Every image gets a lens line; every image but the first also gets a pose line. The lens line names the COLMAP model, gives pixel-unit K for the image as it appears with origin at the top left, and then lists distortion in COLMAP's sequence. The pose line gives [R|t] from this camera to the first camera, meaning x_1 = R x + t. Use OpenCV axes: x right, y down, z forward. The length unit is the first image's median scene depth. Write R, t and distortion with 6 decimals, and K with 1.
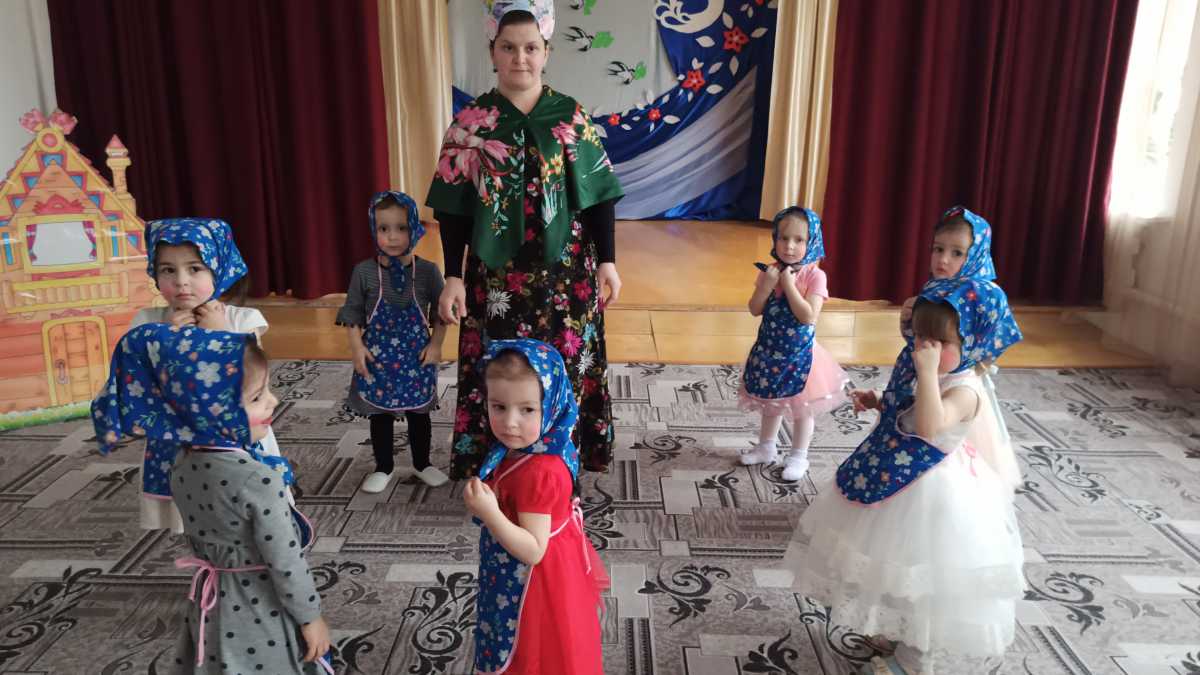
lens RADIAL K [[902.9, 0, 603.8], [0, 902.9, 336.9], [0, 0, 1]] dist [0.058347, -0.022106]
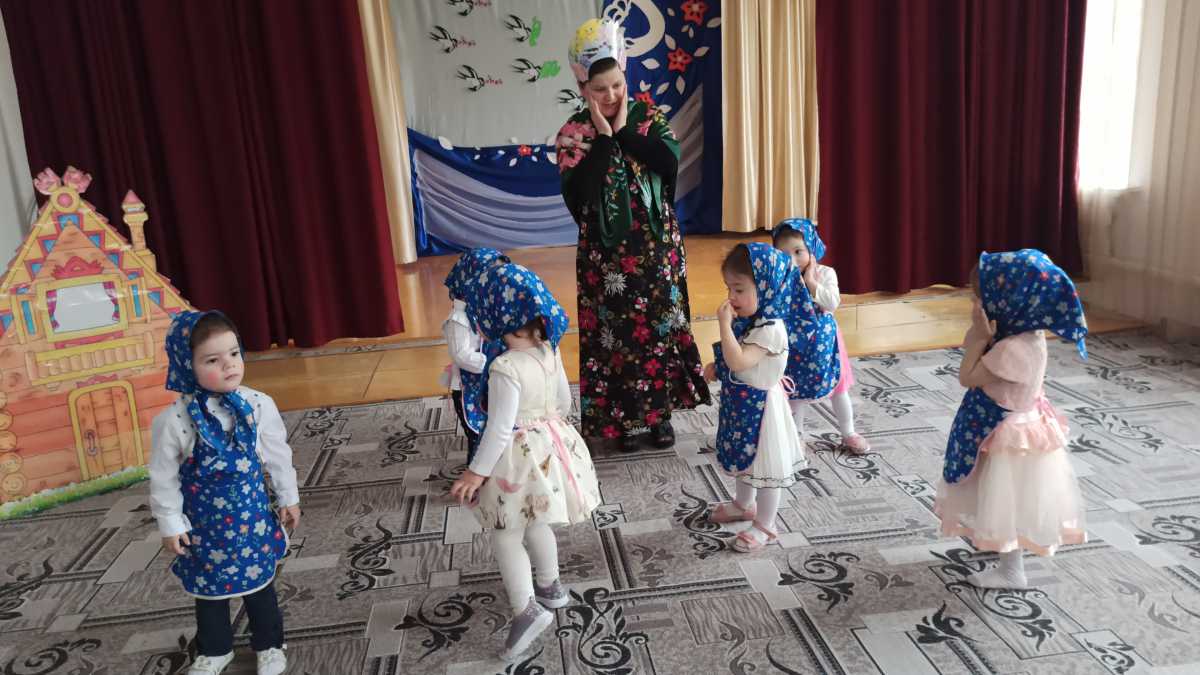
lens RADIAL K [[902.9, 0, 594.5], [0, 902.9, 337.4], [0, 0, 1]] dist [0.058347, -0.022106]
pose [[0.989887, -0.100200, 0.100420, -0.162450], [0.103942, 0.994044, -0.032744, 0.015053], [-0.096541, 0.042851, 0.994406, 0.007384]]
